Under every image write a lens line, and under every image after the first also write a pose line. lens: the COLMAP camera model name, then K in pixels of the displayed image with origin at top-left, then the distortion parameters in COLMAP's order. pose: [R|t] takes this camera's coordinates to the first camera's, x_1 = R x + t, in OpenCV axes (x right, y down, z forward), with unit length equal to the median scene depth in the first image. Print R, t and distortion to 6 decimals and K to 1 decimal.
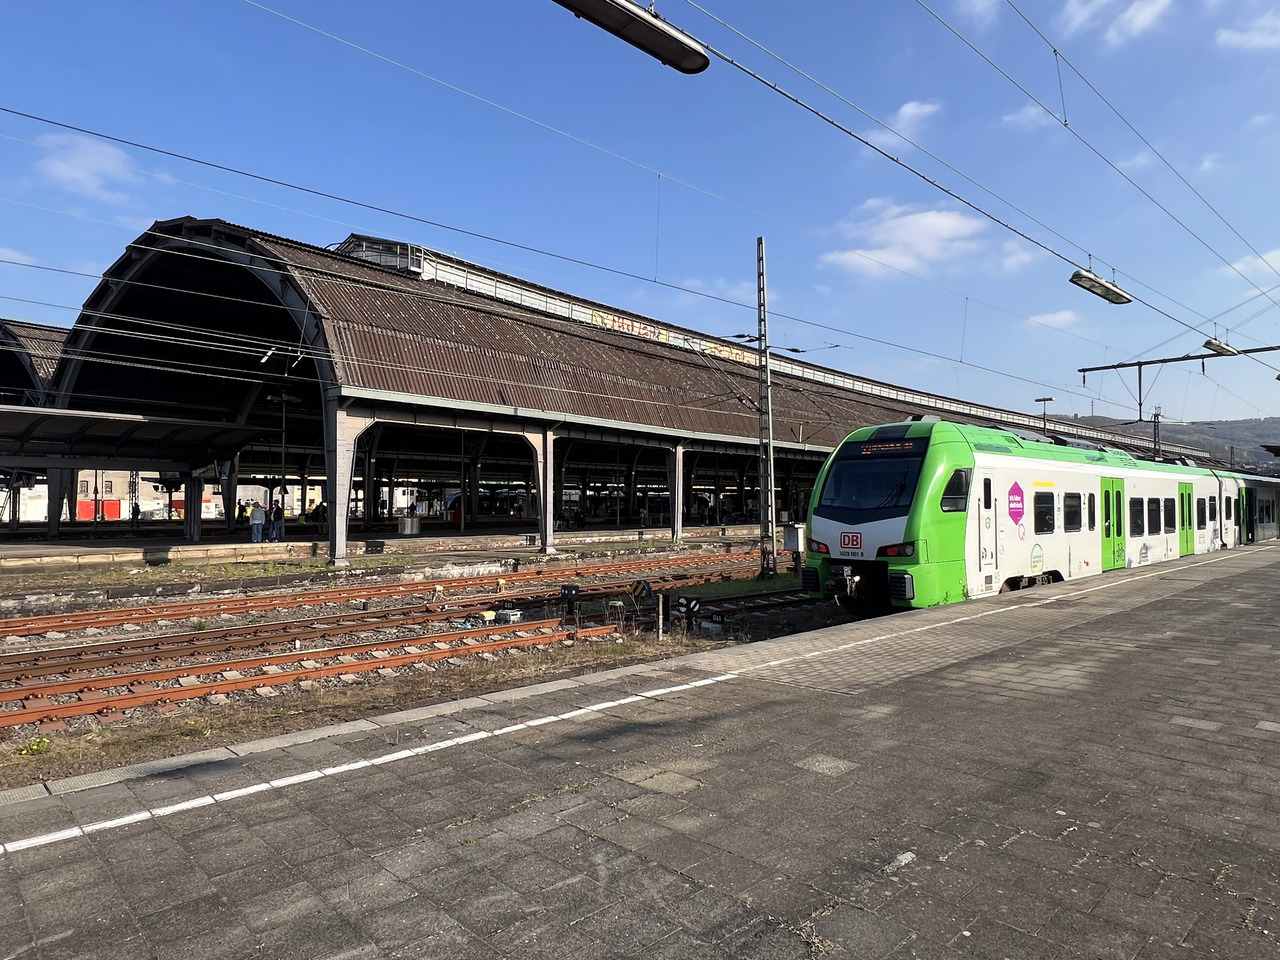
lens RADIAL K [[801.4, 0, 624.1], [0, 801.4, 480.4], [0, 0, 1]] dist [0.002378, -0.002917]
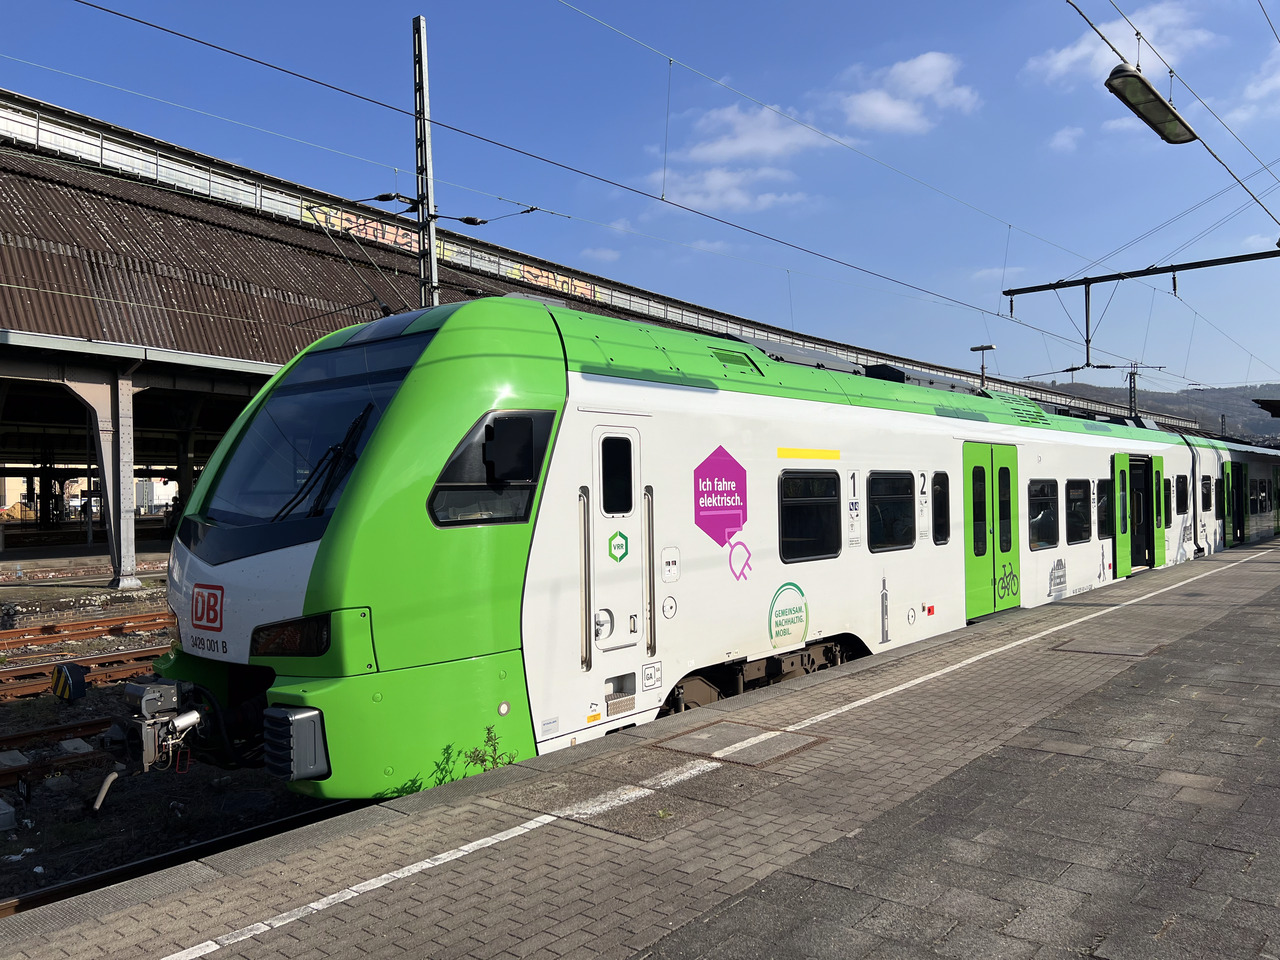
lens RADIAL K [[988.7, 0, 640.0], [0, 988.7, 480.0], [0, 0, 1]] dist [0.055044, -0.064031]
pose [[0.992882, -0.013098, 0.118380, 0.237365], [0.011265, 0.999806, 0.016139, 0.006418], [-0.118568, -0.014691, 0.992837, 0.292896]]
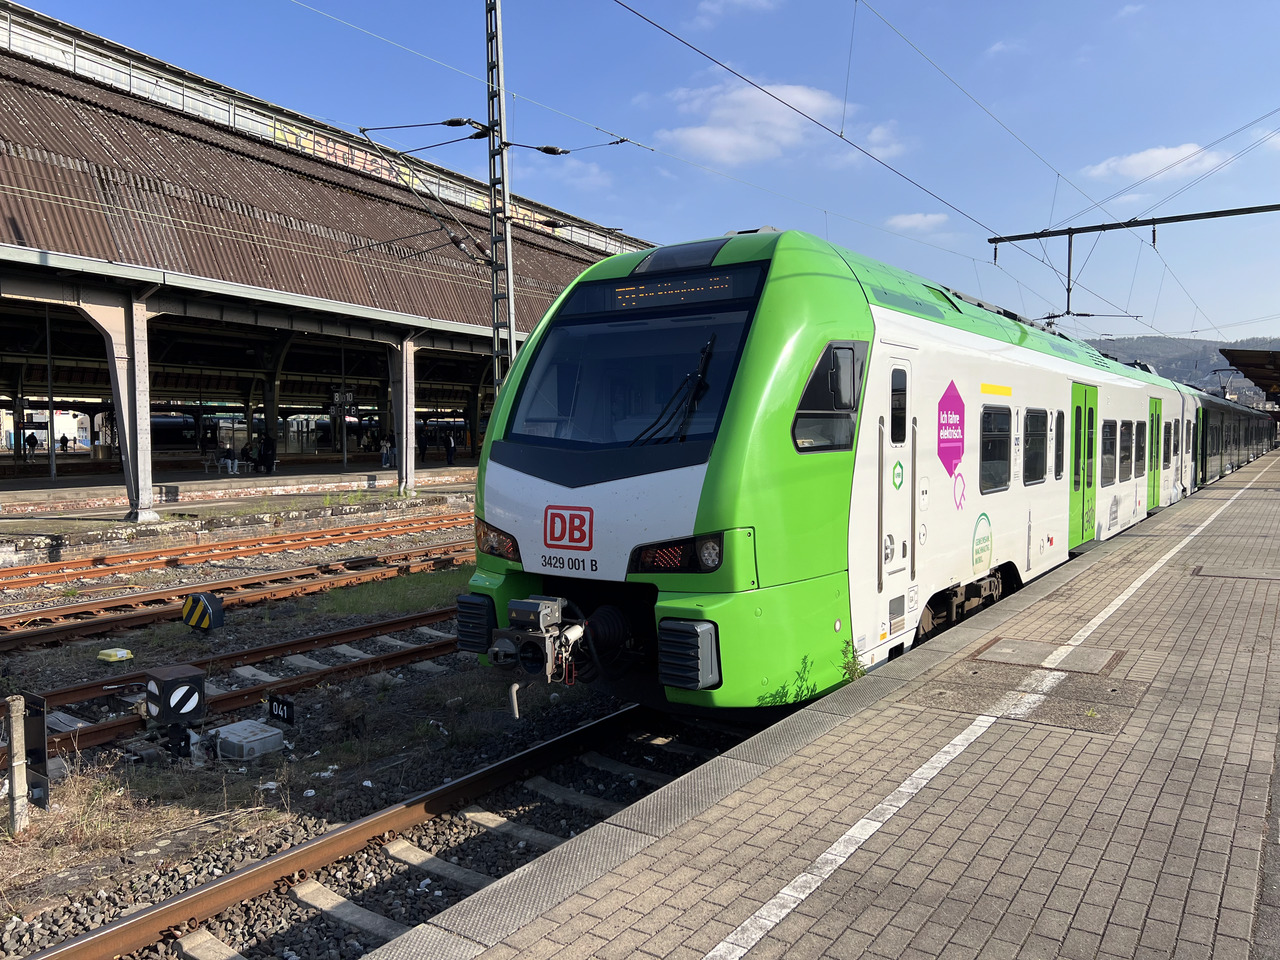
lens RADIAL K [[988.7, 0, 640.0], [0, 988.7, 480.0], [0, 0, 1]] dist [0.055044, -0.064031]
pose [[0.977026, -0.013223, 0.212708, 0.121259], [-0.003021, 0.997114, 0.075860, 0.009329], [-0.213097, -0.074760, 0.974167, 0.300964]]
